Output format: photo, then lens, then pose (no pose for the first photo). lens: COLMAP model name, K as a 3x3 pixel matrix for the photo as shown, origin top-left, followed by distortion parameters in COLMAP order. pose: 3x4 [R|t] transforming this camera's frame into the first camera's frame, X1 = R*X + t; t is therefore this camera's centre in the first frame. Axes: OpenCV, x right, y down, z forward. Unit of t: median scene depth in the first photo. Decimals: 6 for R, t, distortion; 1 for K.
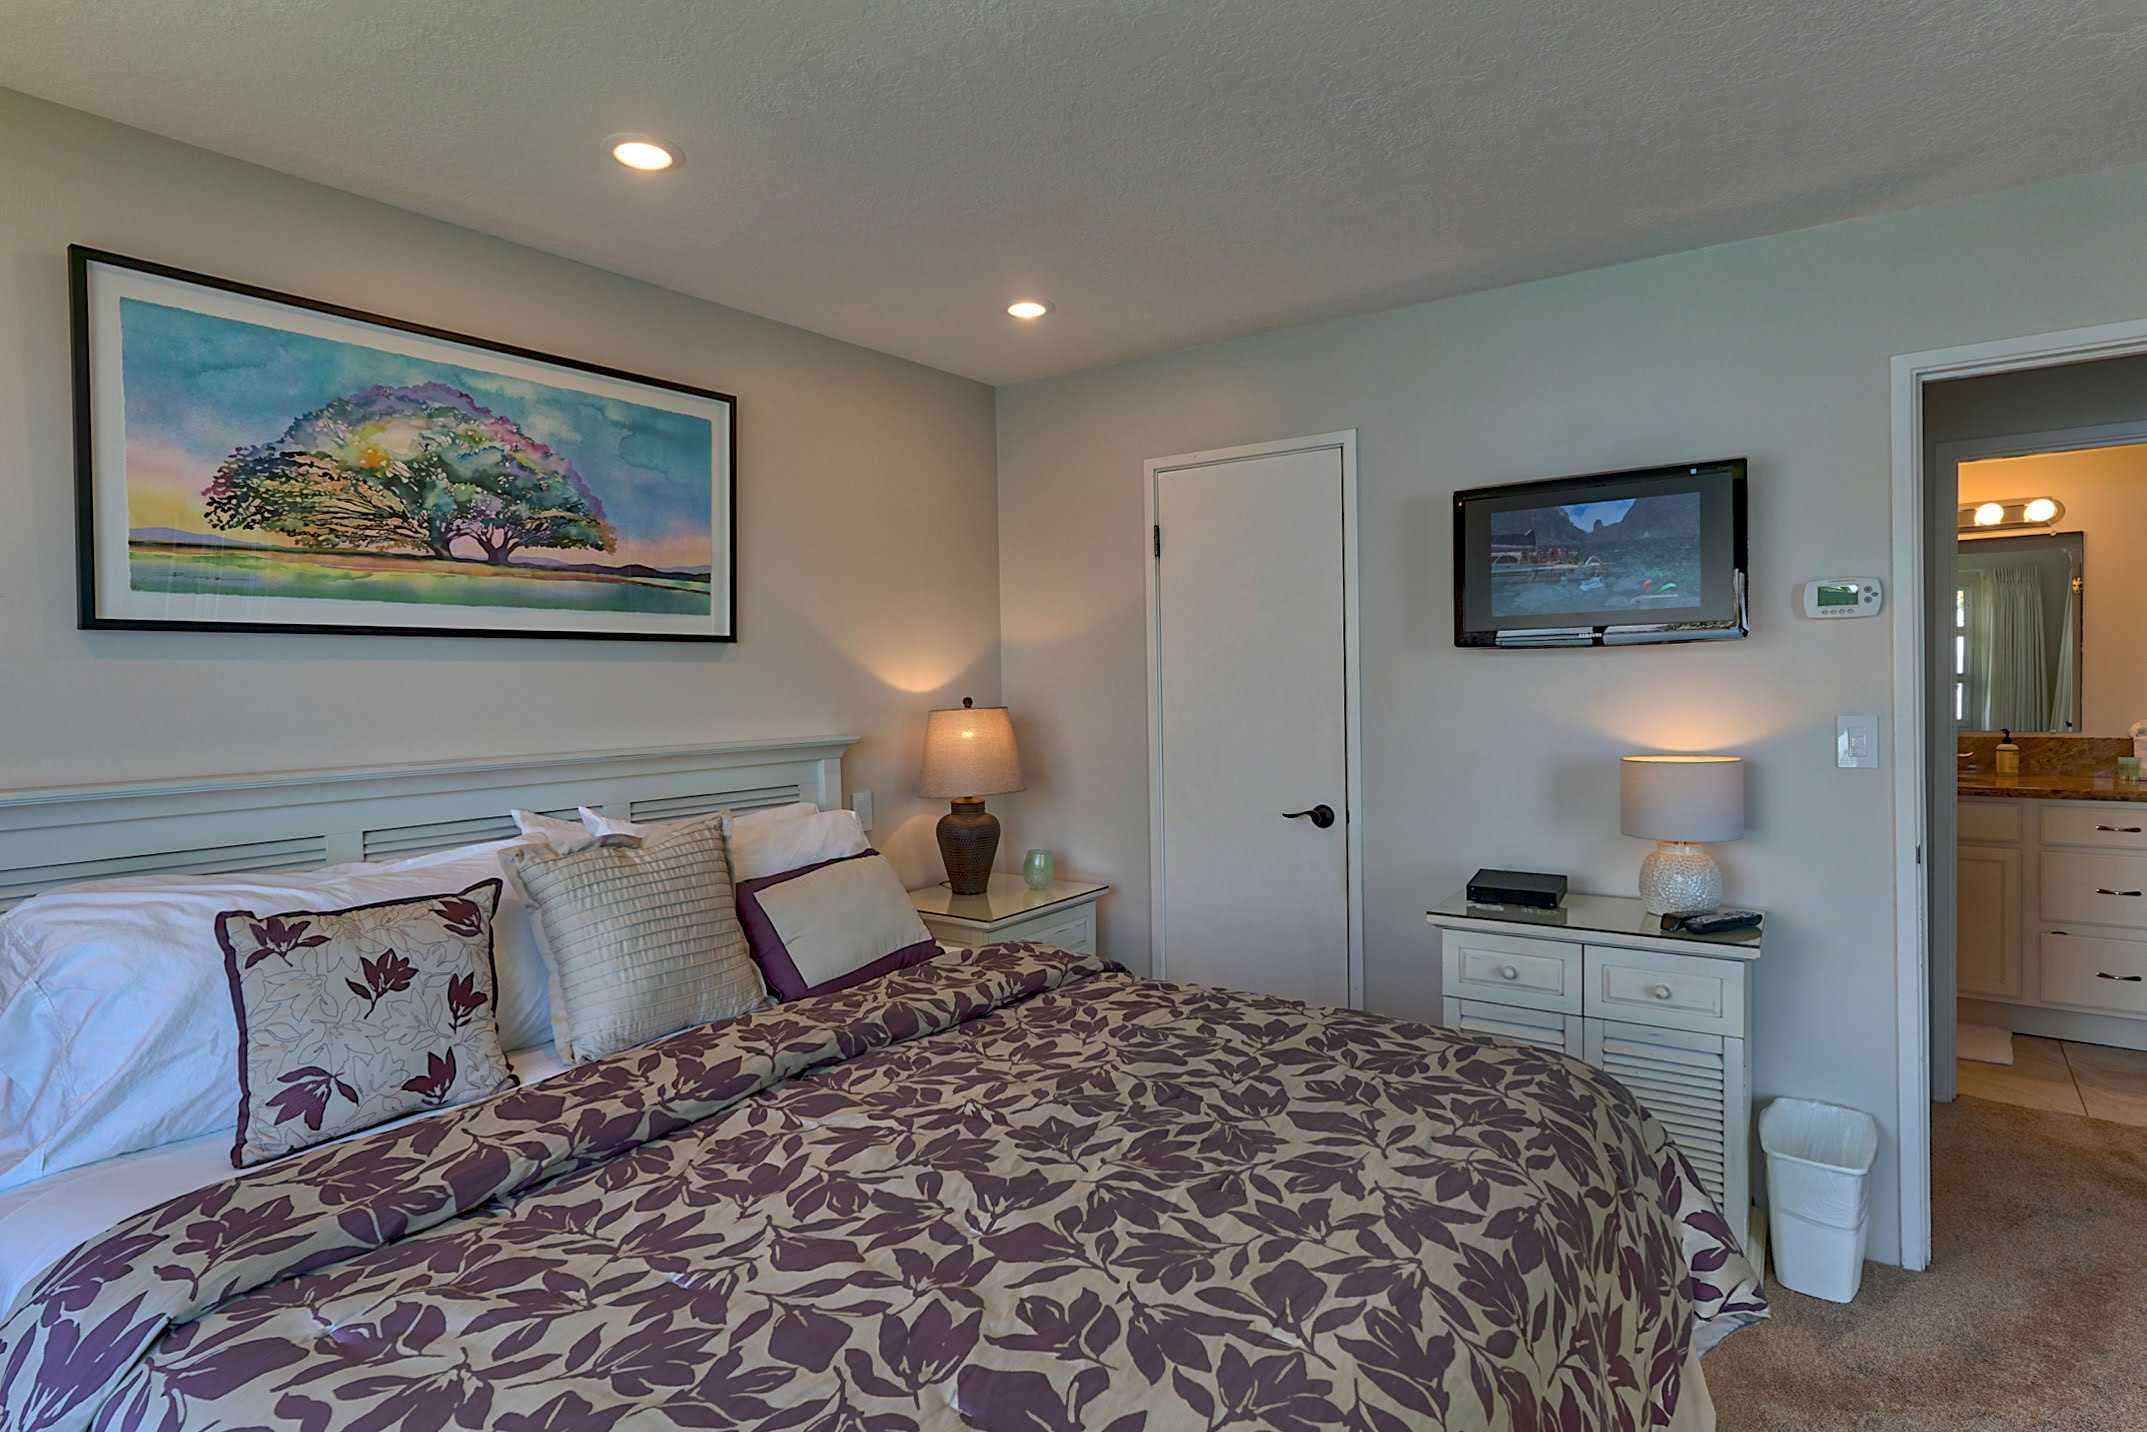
lens RADIAL K [[1129.5, 0, 1080.0], [0, 1129.5, 718.5], [0, 0, 1]] dist [-0.012452, 0.009836]
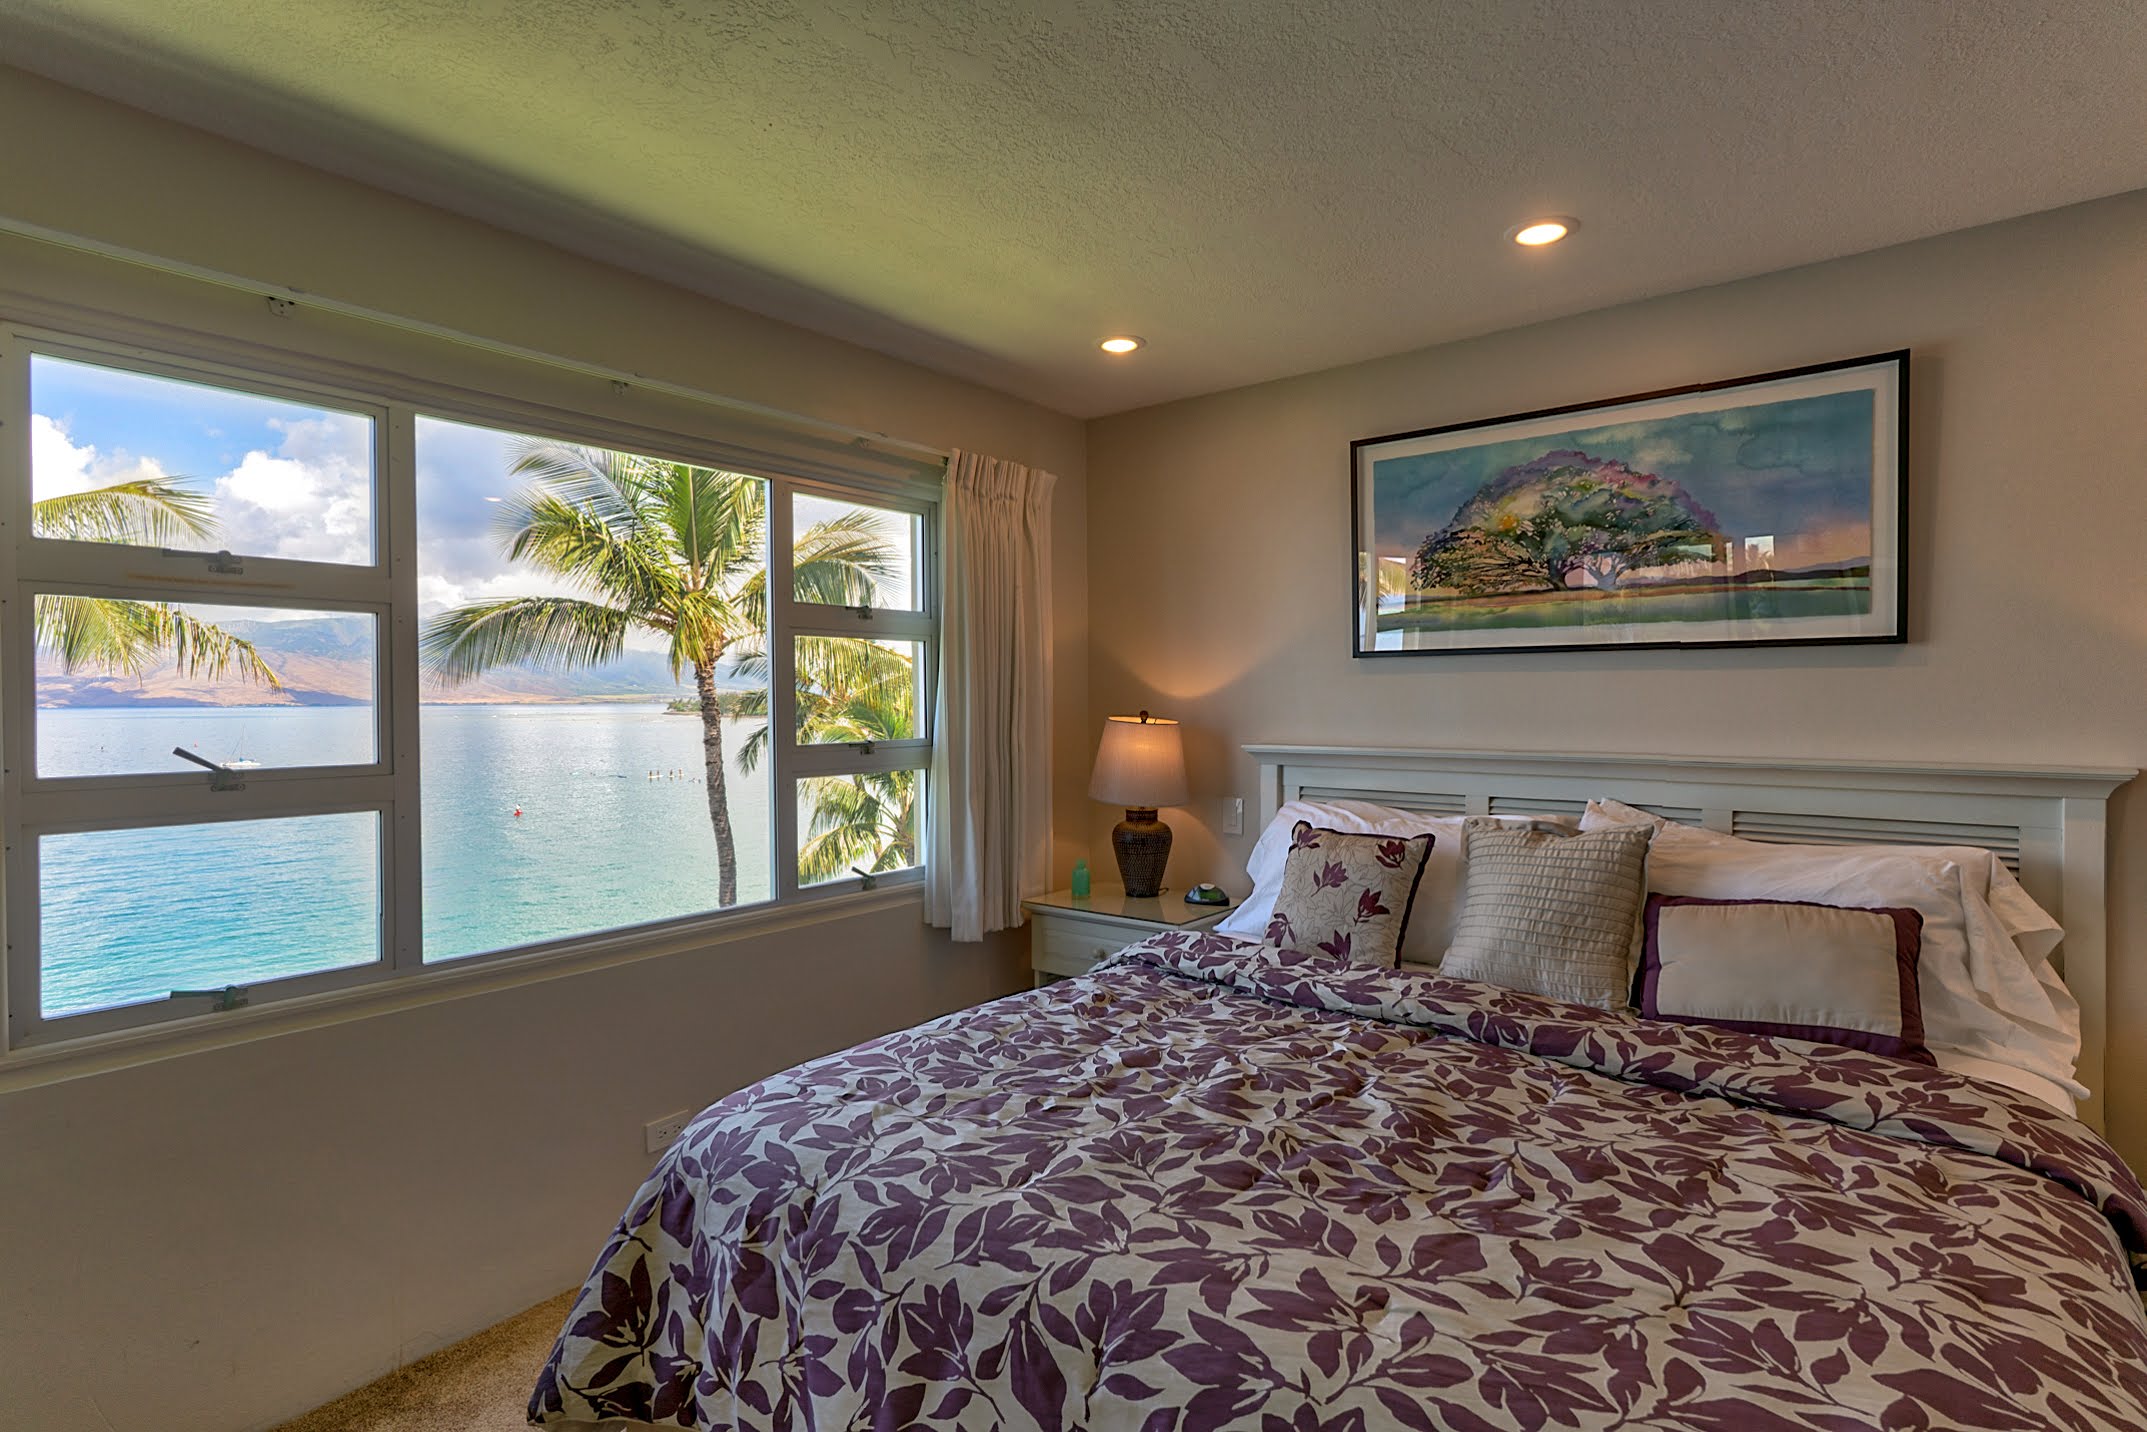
lens RADIAL K [[1114.1, 0, 1031.8], [0, 1114.1, 727.8], [0, 0, 1]] dist [-0.014913, 0.010443]
pose [[-0.111148, 0.045790, -0.992748, 0.800404], [-0.028950, 0.998365, 0.049290, -0.036144], [0.993382, 0.034218, -0.109640, 0.612083]]
